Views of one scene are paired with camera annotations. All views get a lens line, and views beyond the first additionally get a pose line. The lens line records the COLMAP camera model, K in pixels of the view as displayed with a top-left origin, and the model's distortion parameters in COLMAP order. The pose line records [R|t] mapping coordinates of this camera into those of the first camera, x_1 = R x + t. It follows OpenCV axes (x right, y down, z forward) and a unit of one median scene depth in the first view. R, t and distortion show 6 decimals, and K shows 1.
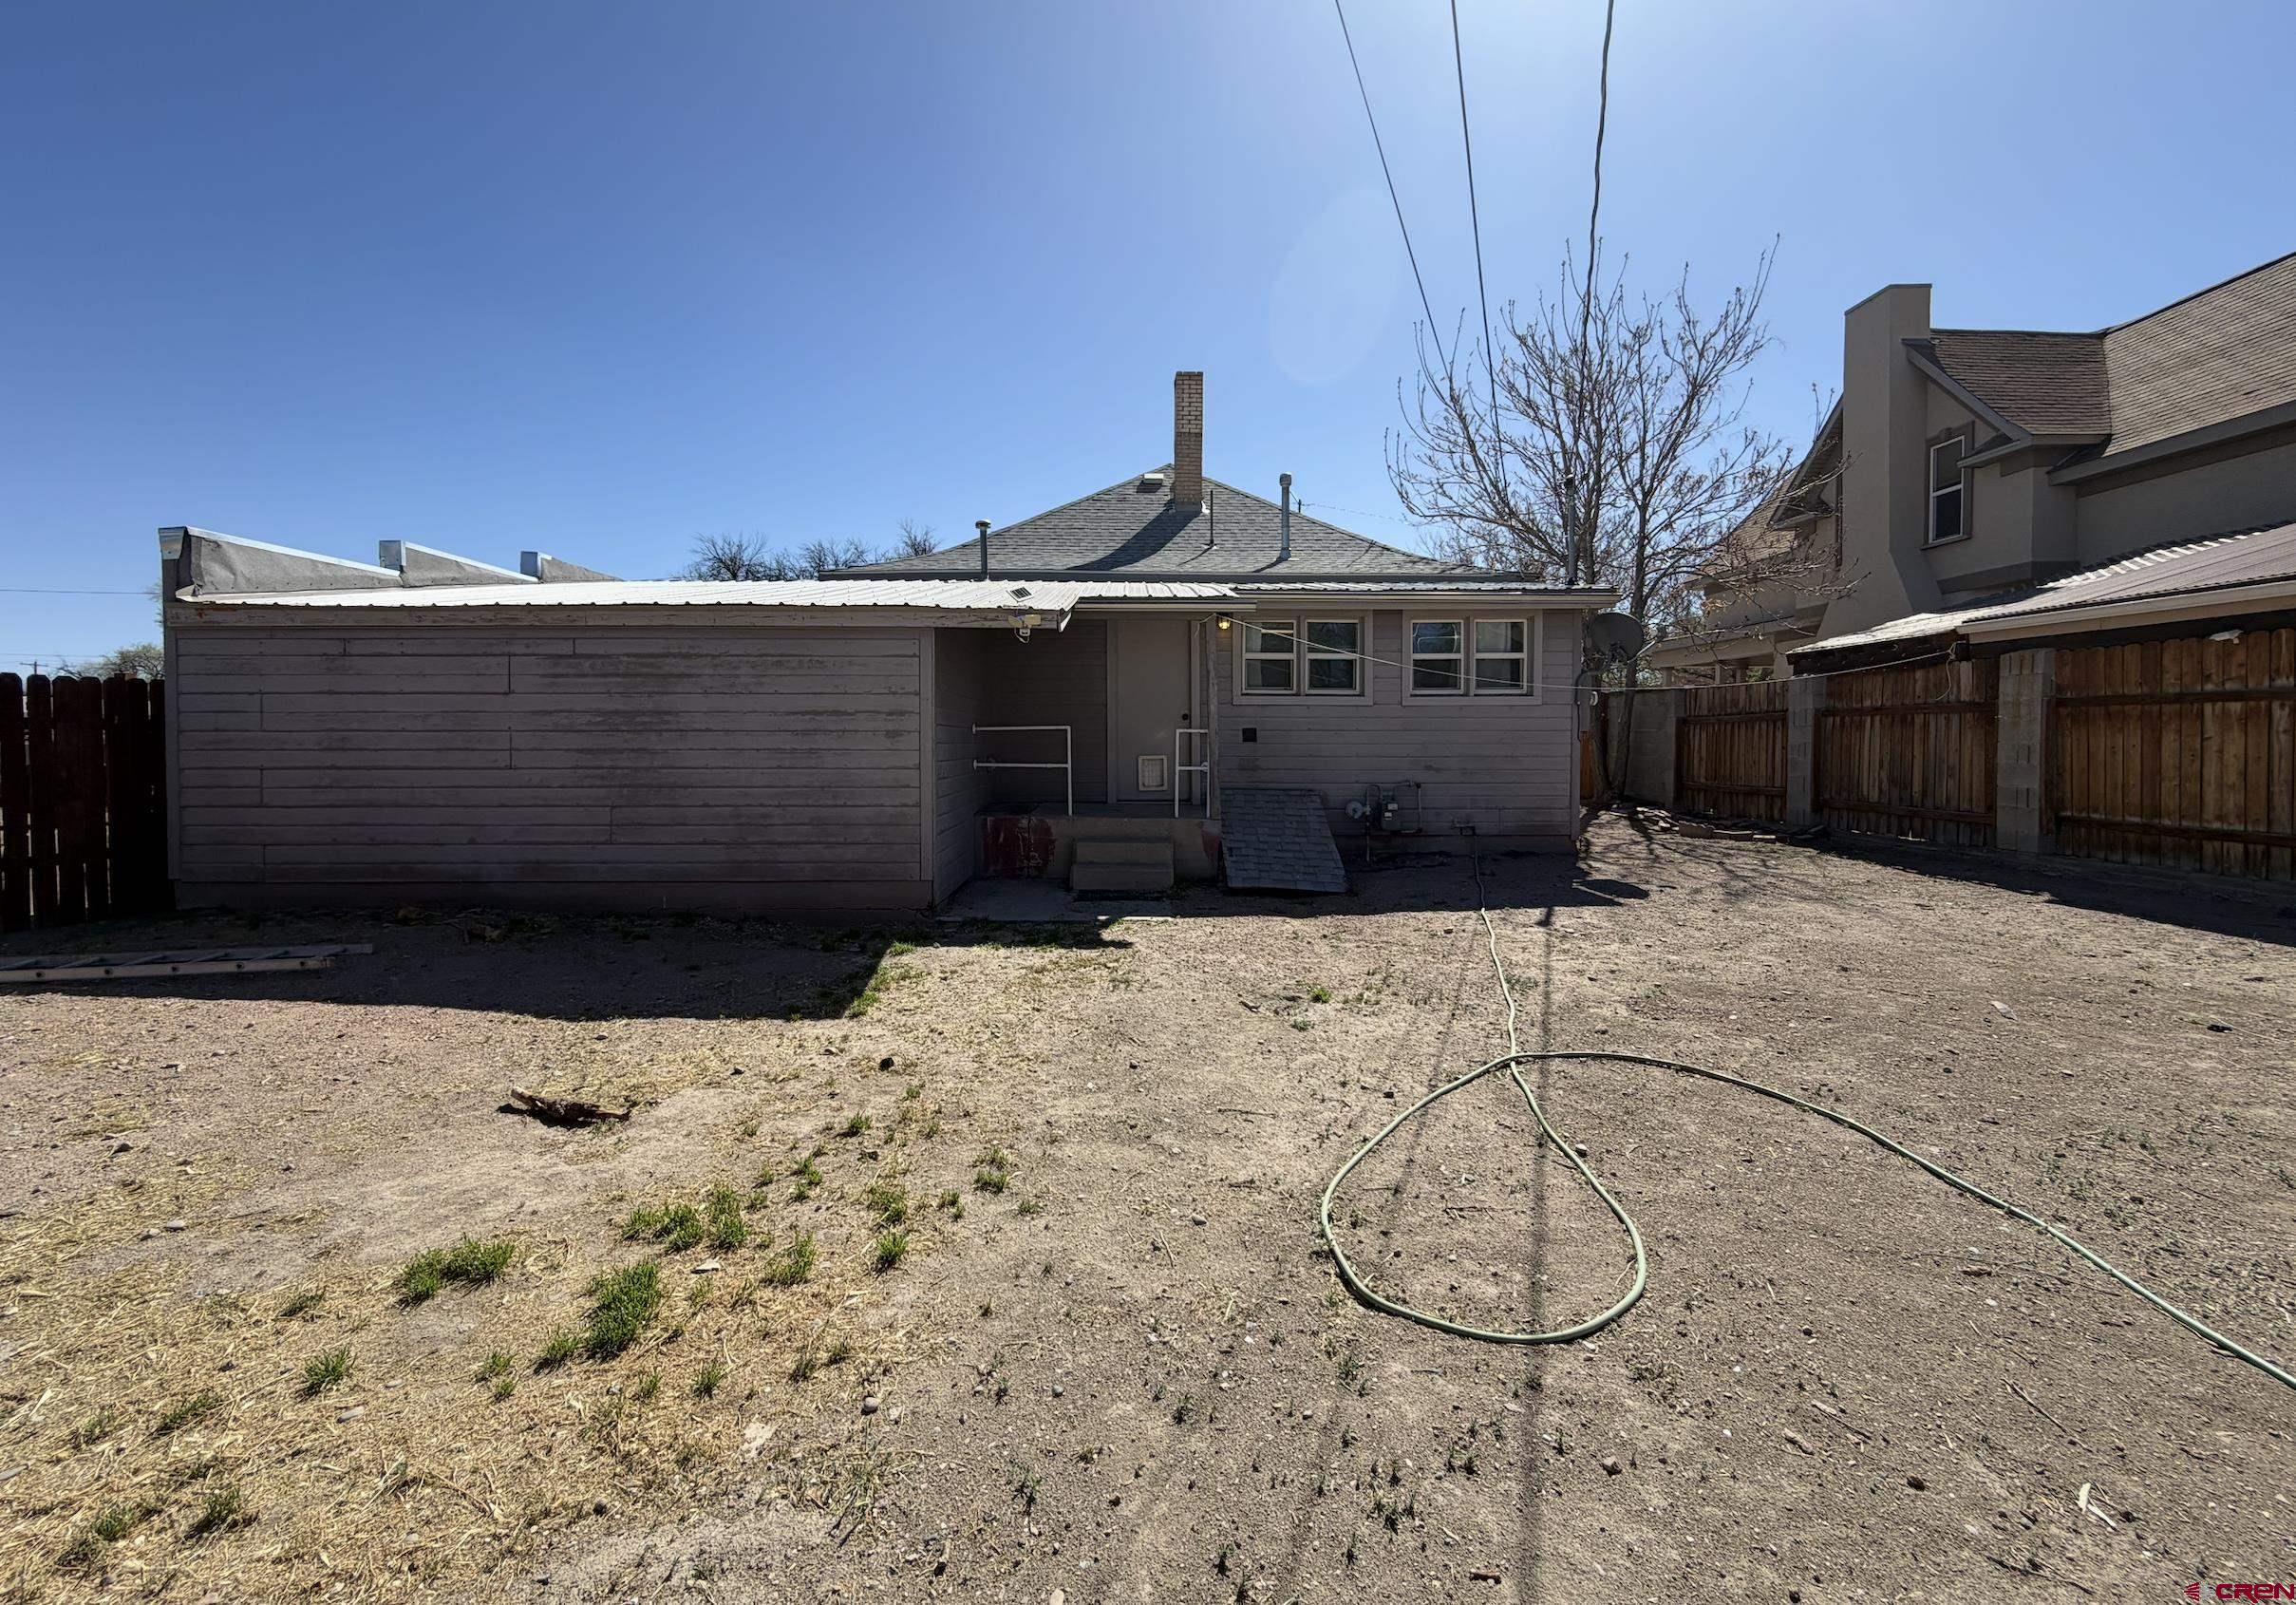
lens RADIAL K [[940.7, 0, 1137.3], [0, 940.7, 759.2], [0, 0, 1]] dist [0.001705, 0.000405]
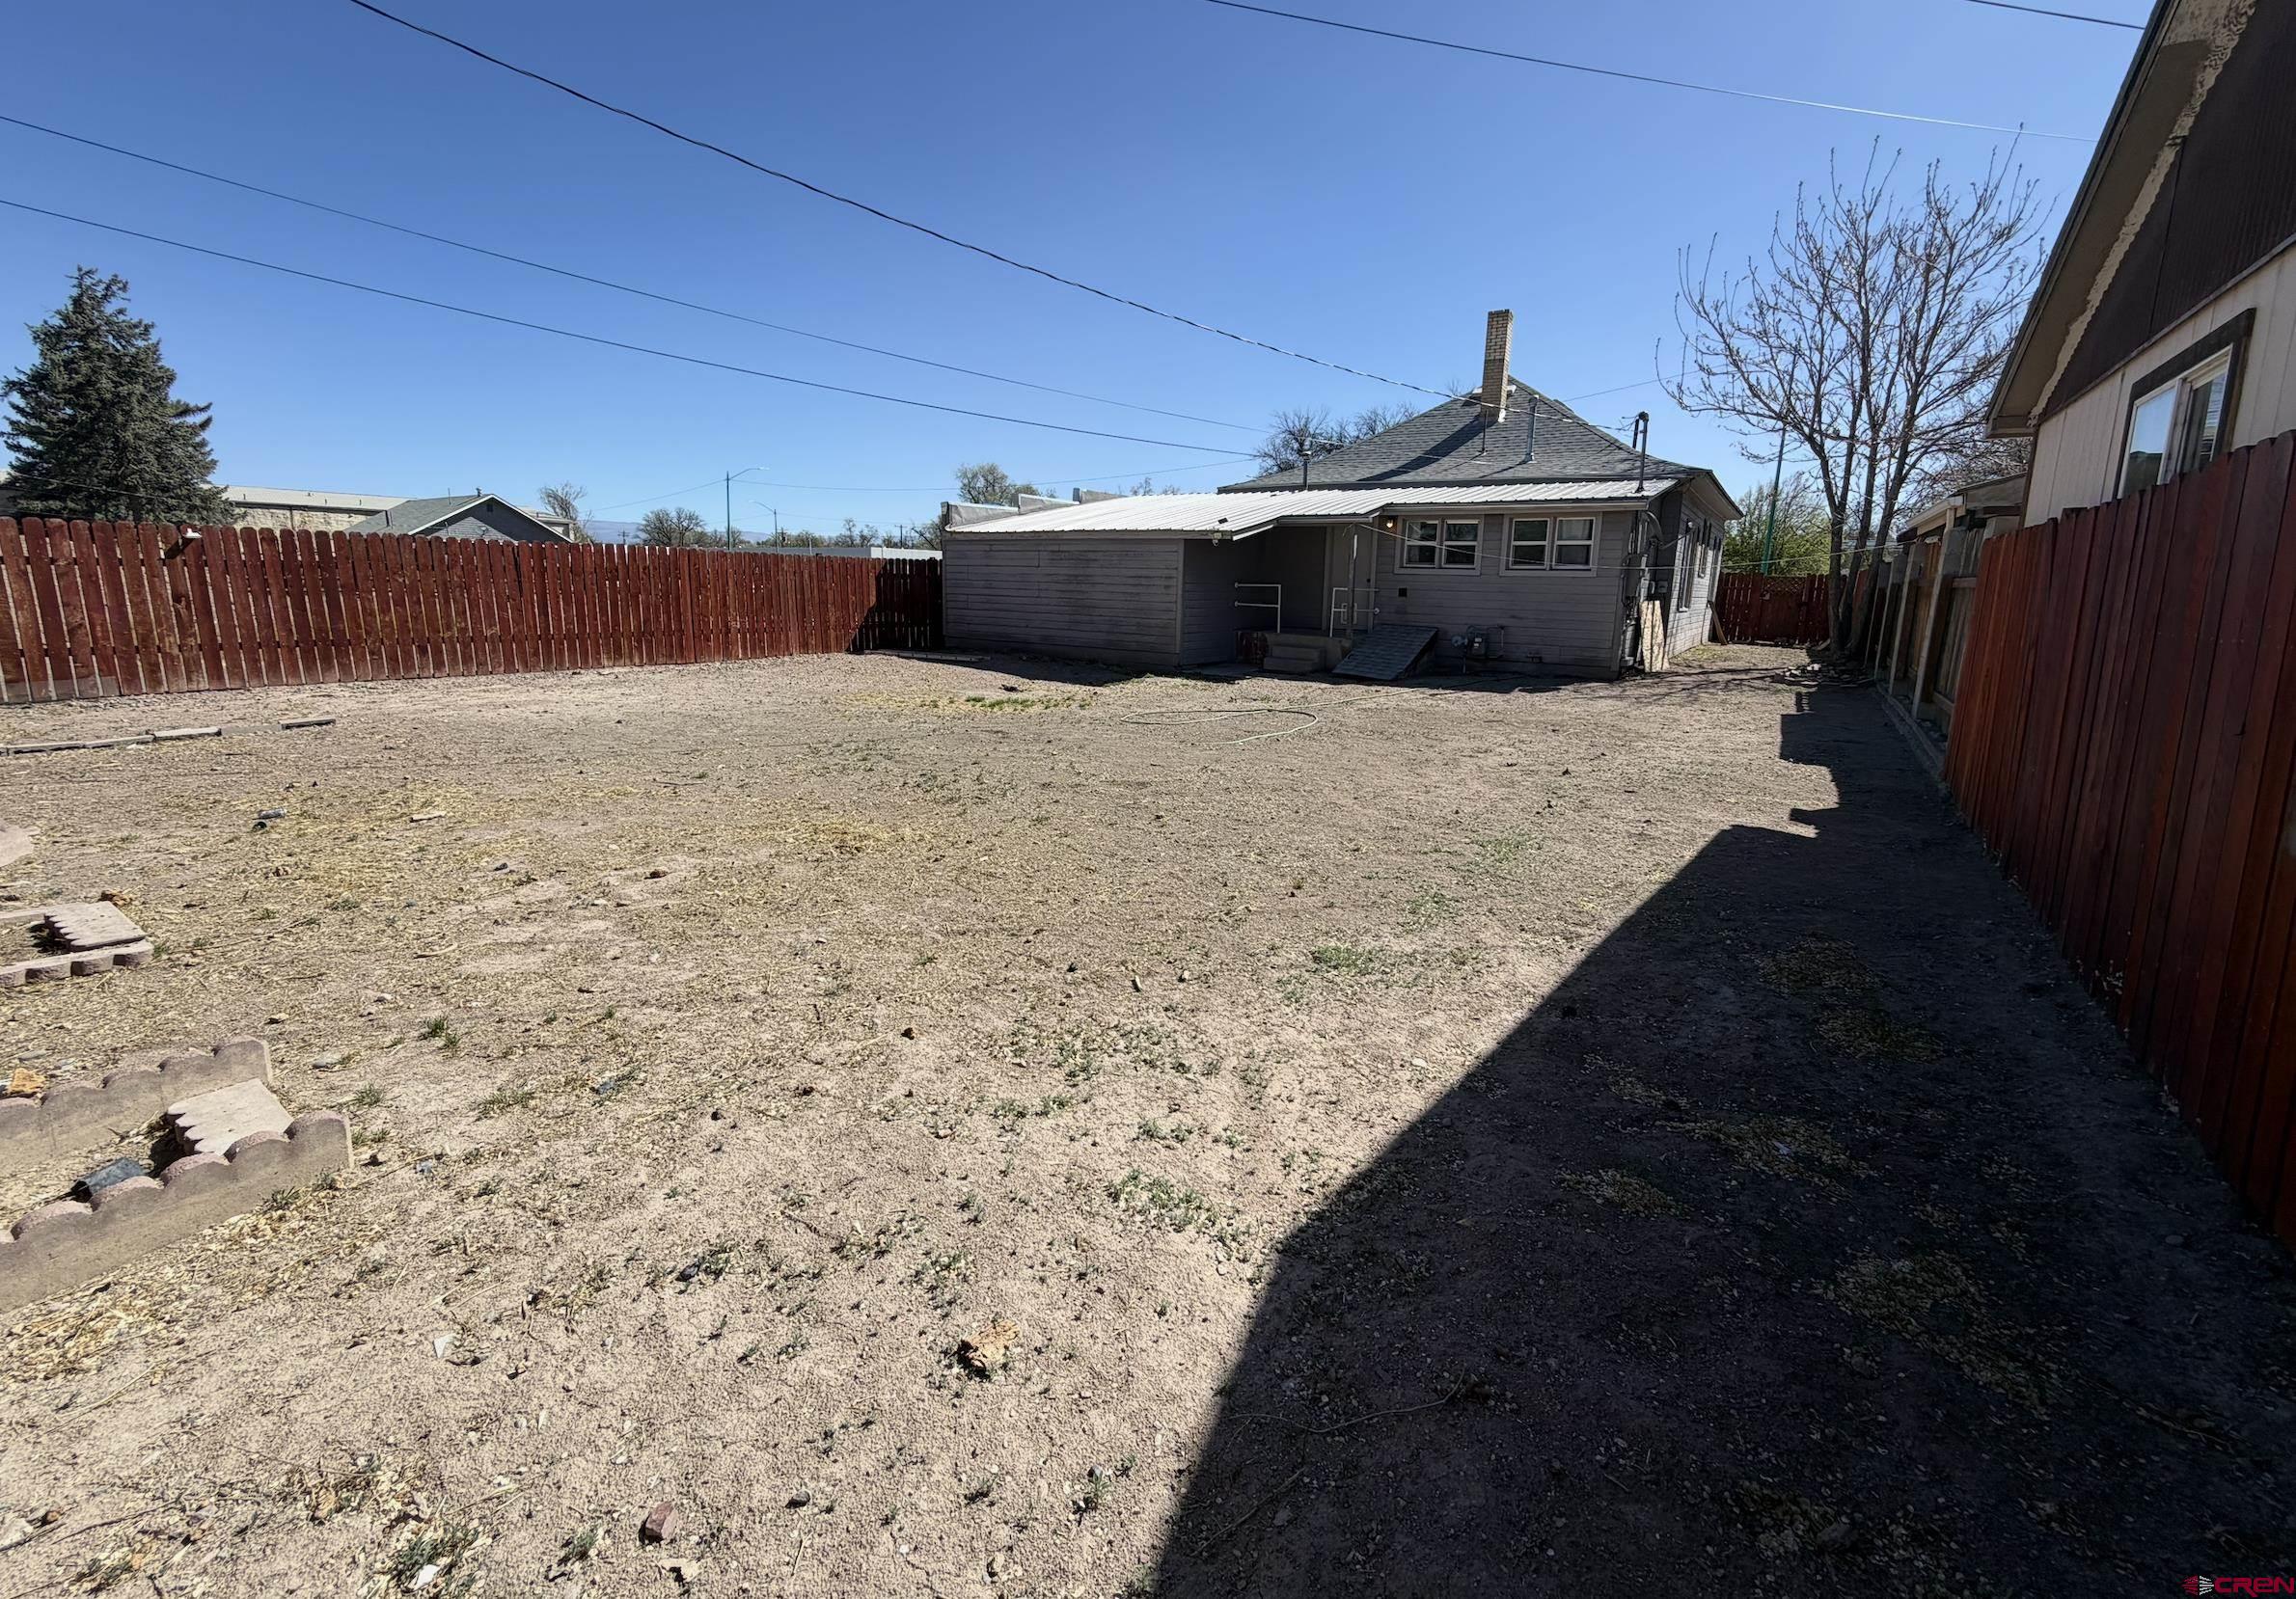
lens RADIAL K [[940.5, 0, 1137.3], [0, 940.5, 756.2], [0, 0, 1]] dist [0.001705, 0.000405]
pose [[0.811741, 0.127067, -0.570026, 0.727501], [-0.036951, 0.985263, 0.167009, -0.000748], [0.582847, -0.114505, 0.804474, -0.642347]]
